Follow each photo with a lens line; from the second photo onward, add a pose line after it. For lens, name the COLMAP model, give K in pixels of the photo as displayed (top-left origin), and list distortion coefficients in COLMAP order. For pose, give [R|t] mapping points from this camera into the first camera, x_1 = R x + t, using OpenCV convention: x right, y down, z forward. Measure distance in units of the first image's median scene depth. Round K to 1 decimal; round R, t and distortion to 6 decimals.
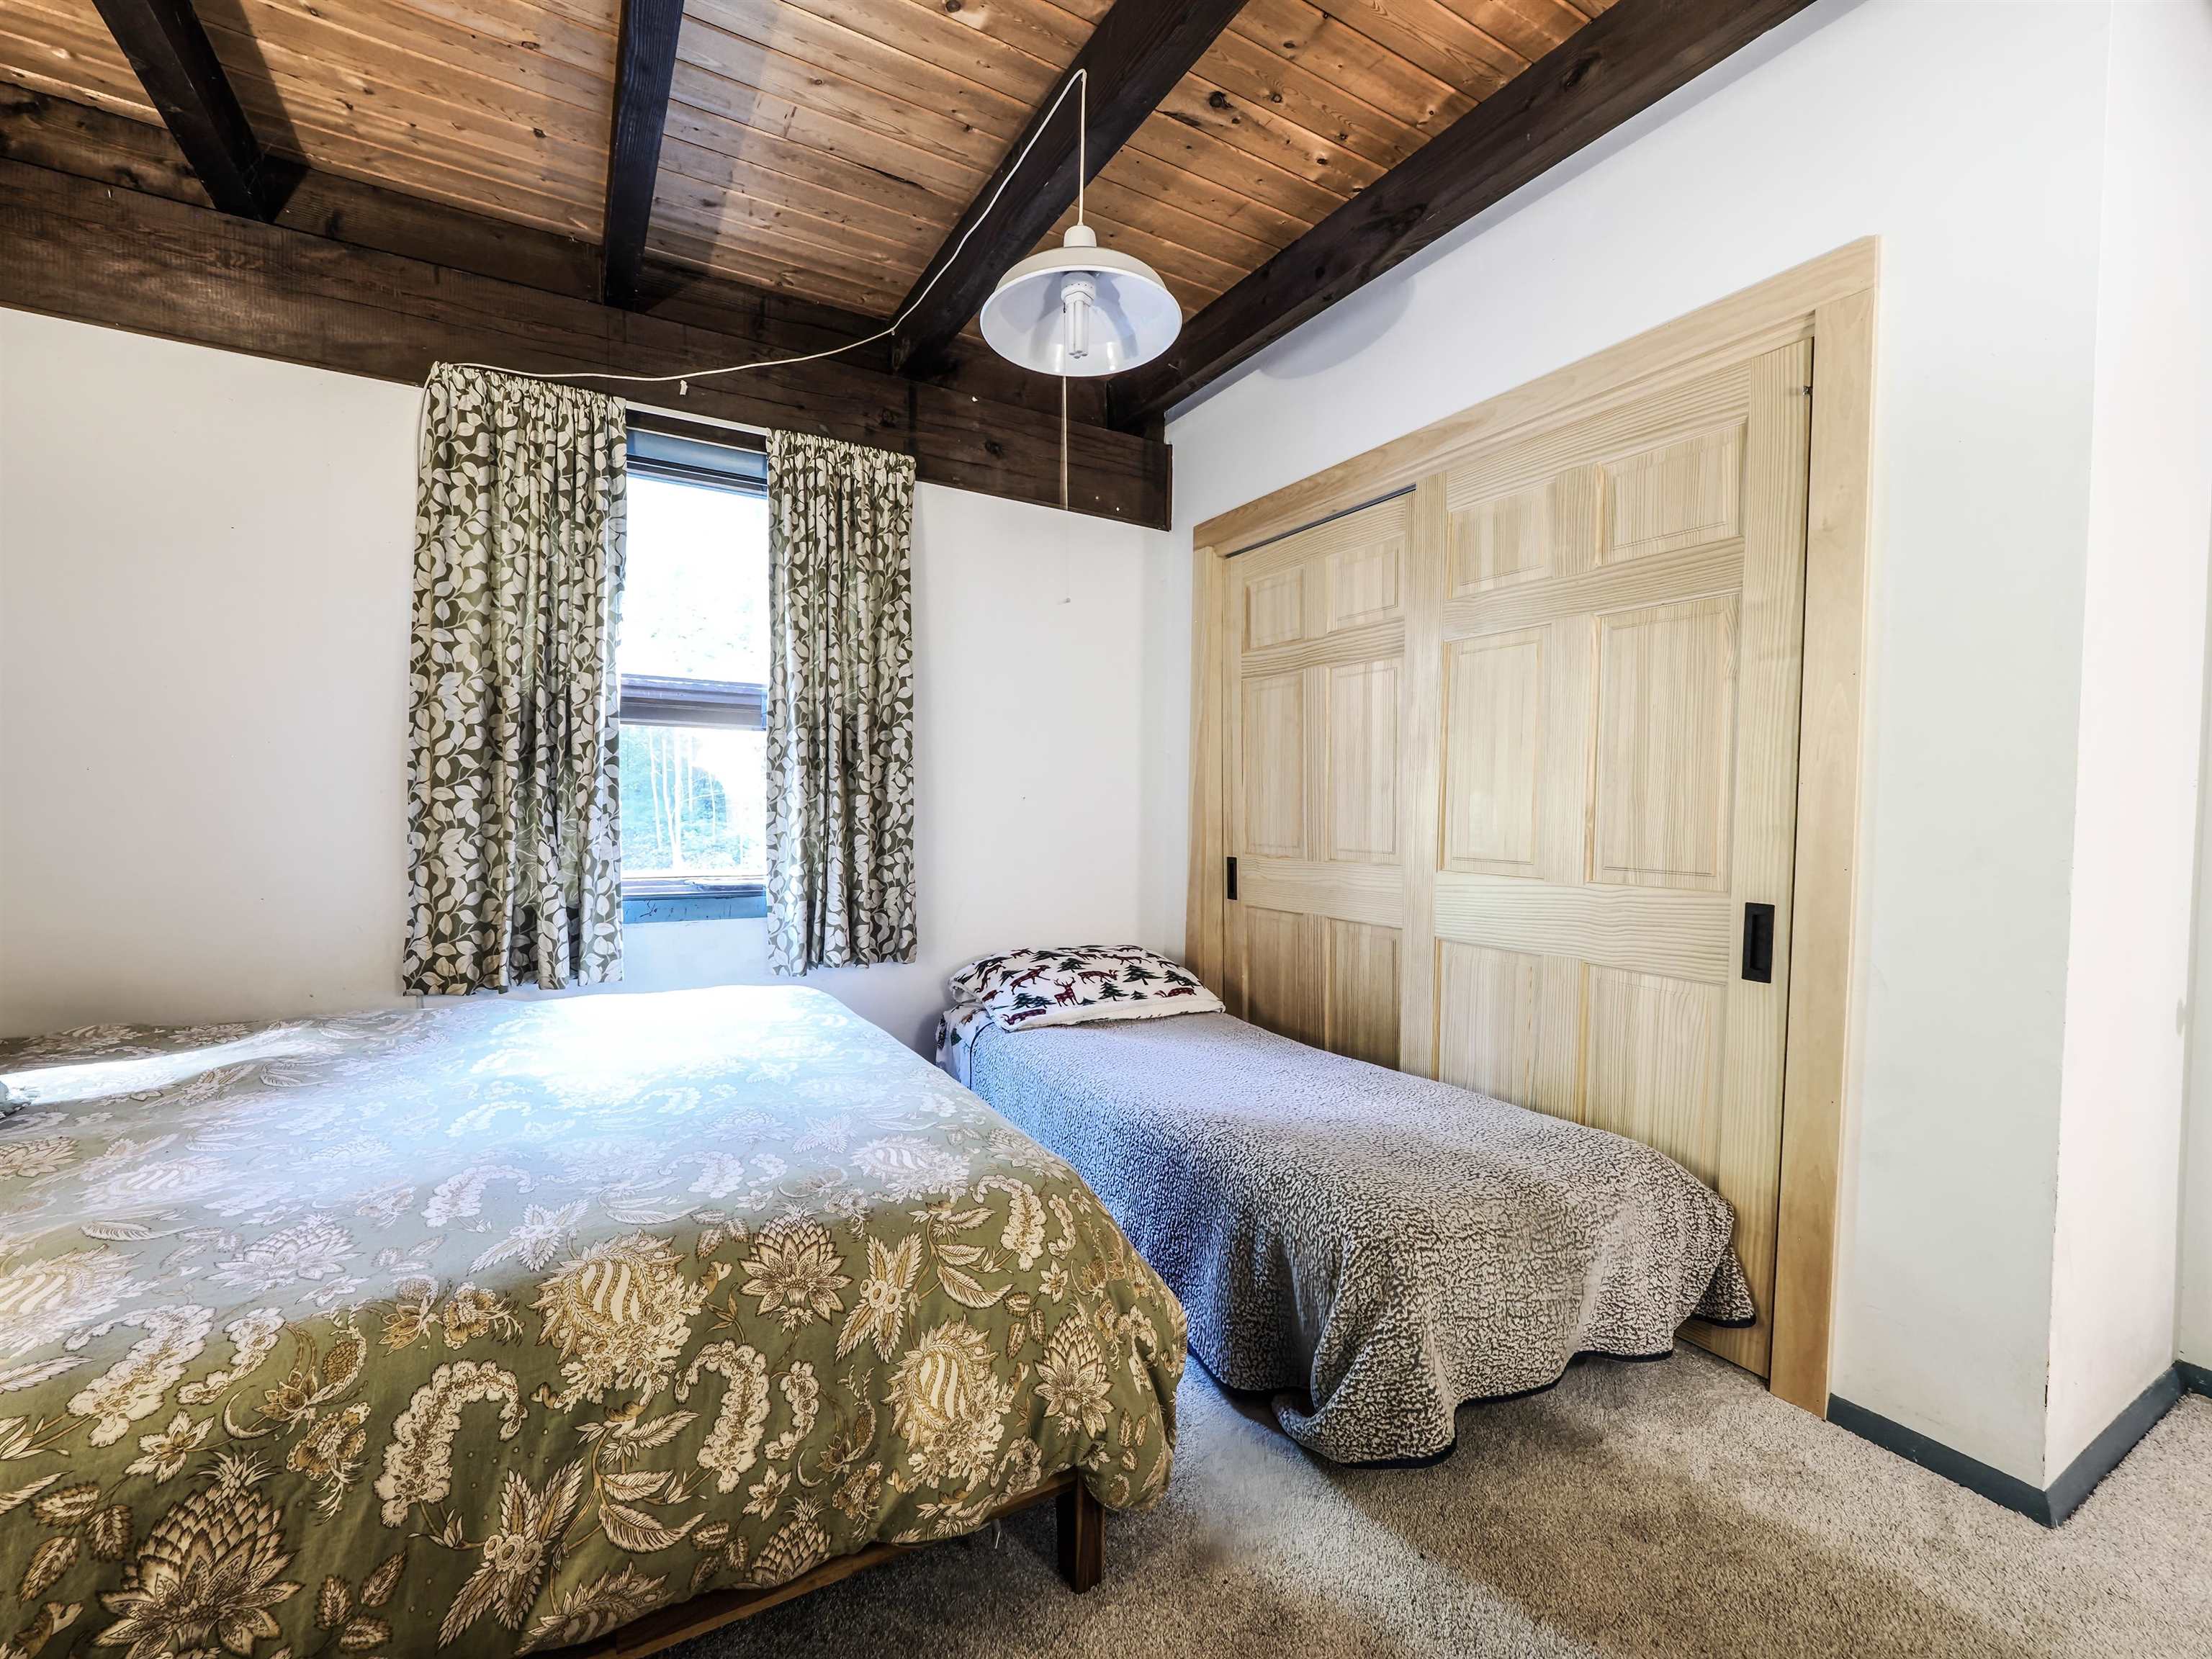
lens RADIAL K [[928.4, 0, 1092.4], [0, 928.4, 825.6], [0, 0, 1]] dist [-0.000796, -0.000492]
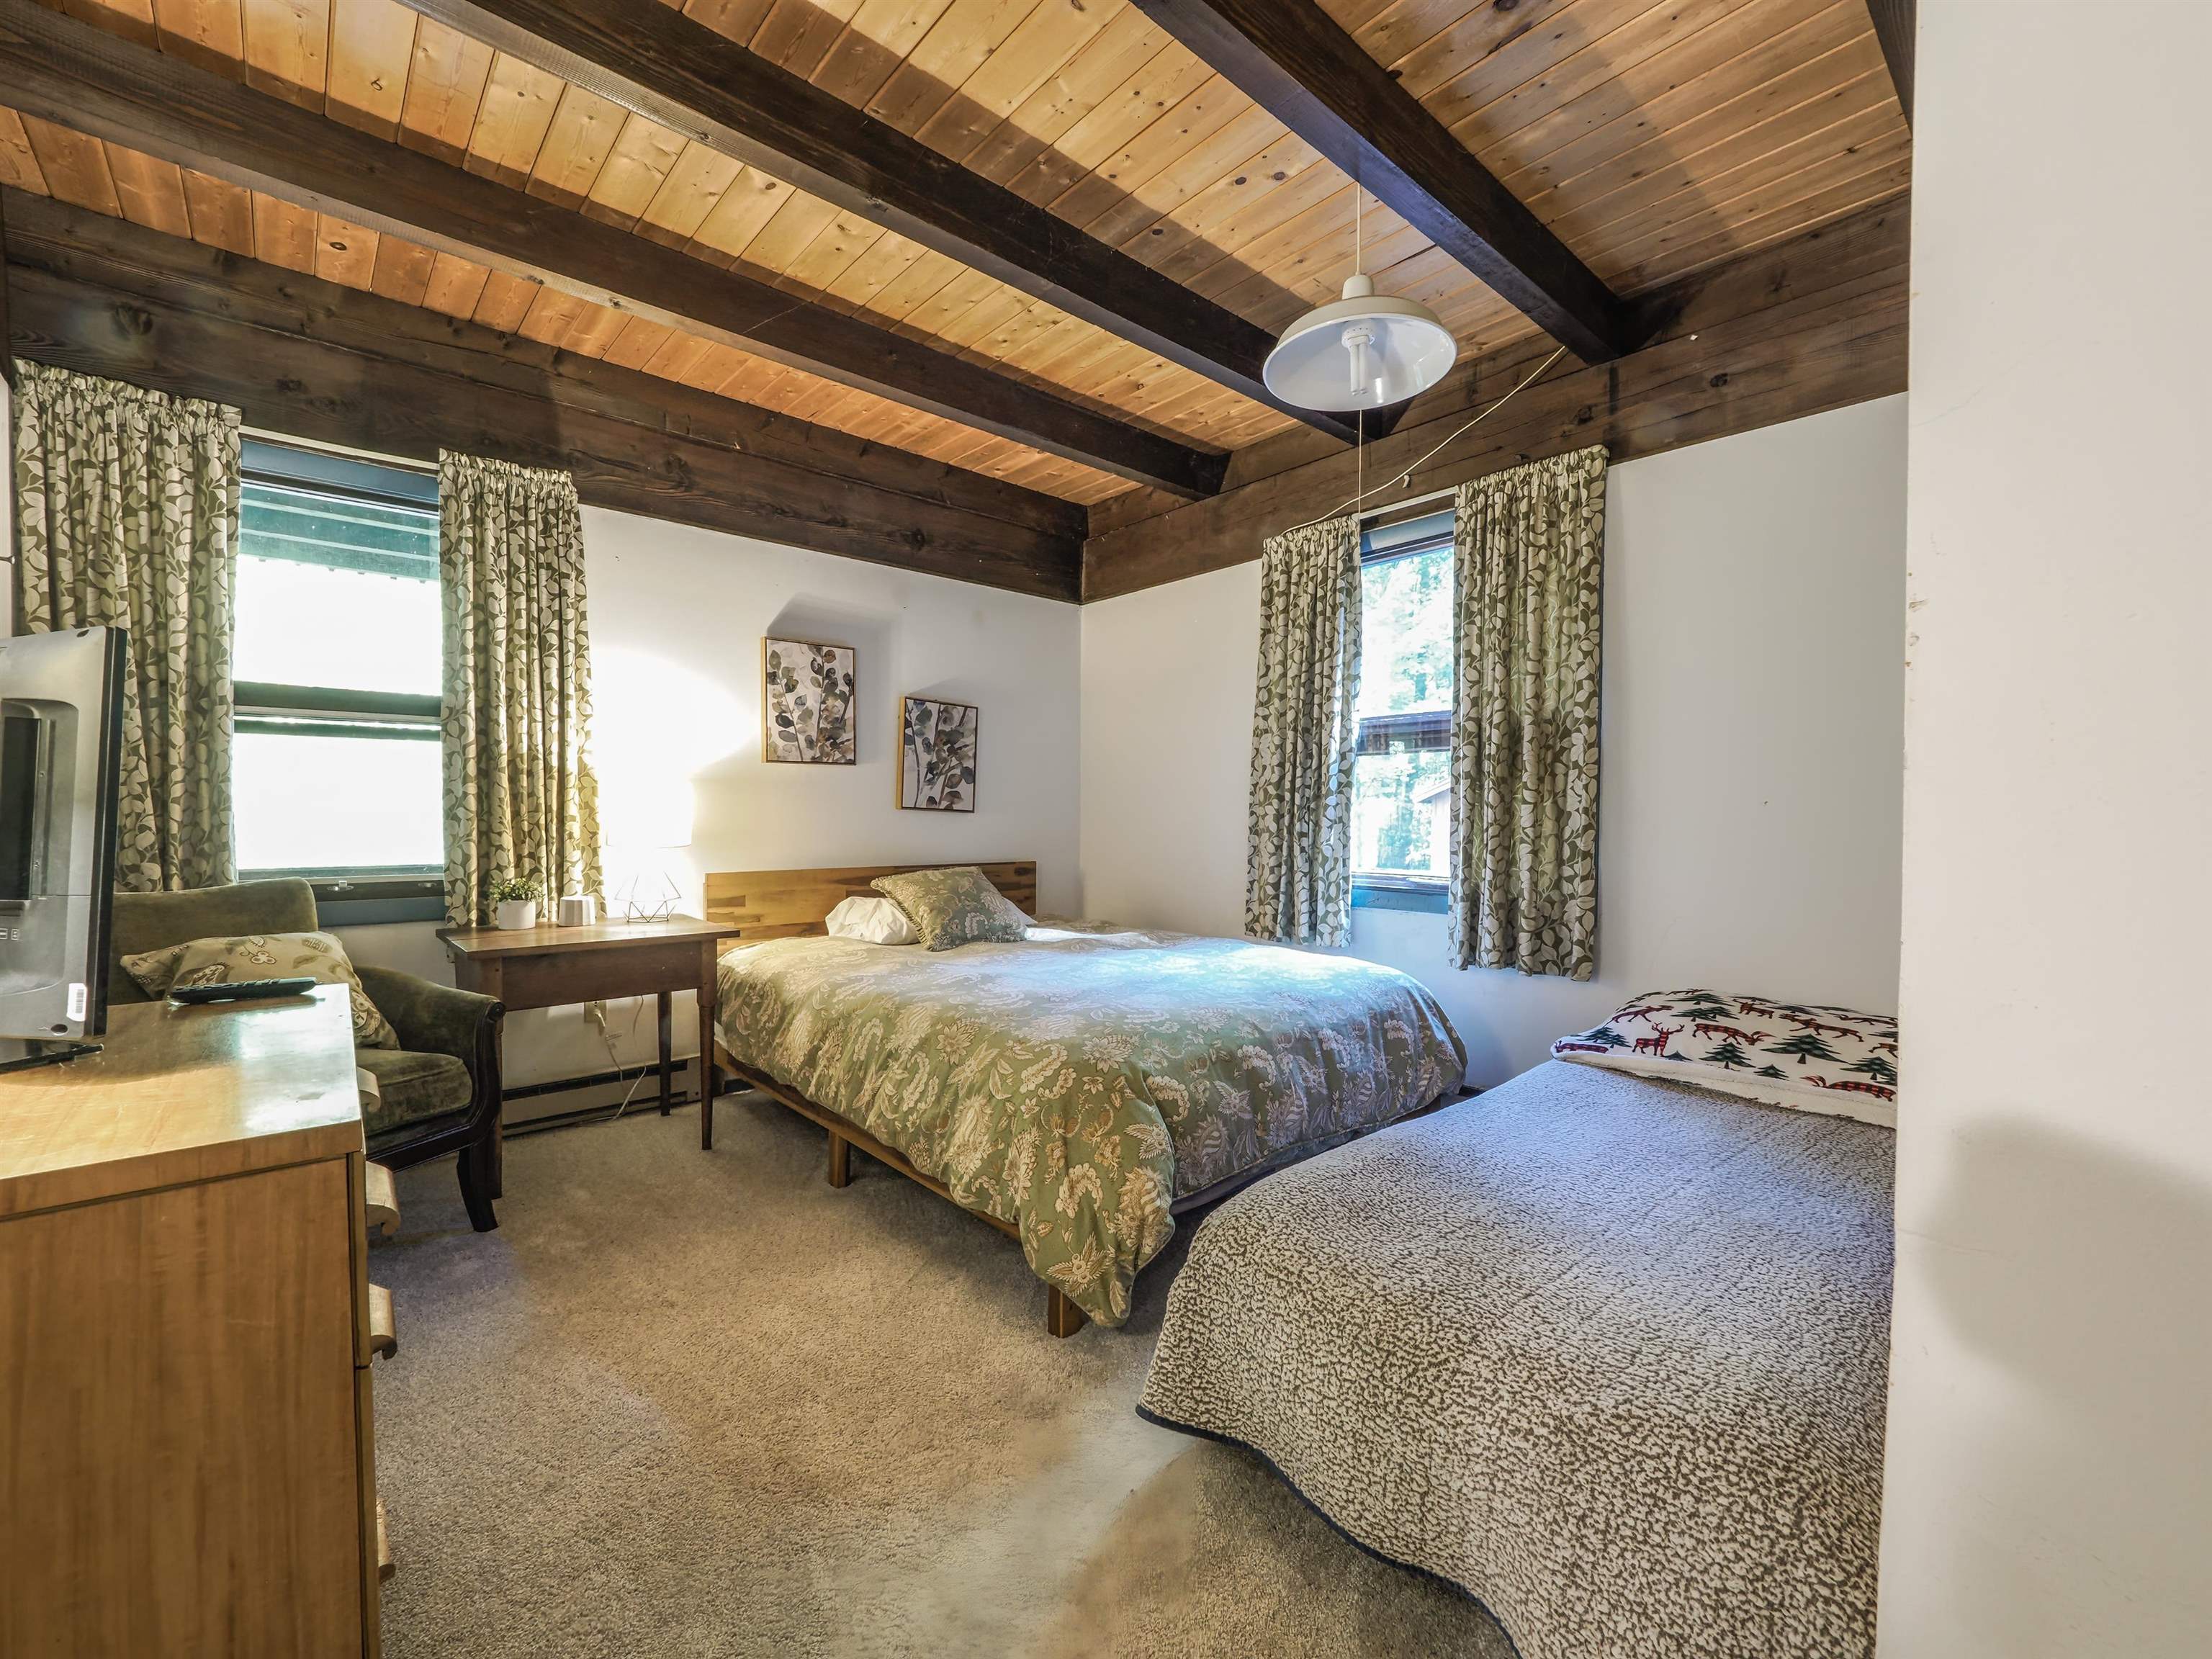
lens RADIAL K [[928.4, 0, 1092.4], [0, 928.4, 825.6], [0, 0, 1]] dist [-0.000796, -0.000492]
pose [[0.198151, -0.003981, -0.980163, 0.738995], [-0.022296, 0.999715, -0.008568, 0.010092], [0.979918, 0.023552, 0.198006, 0.376292]]
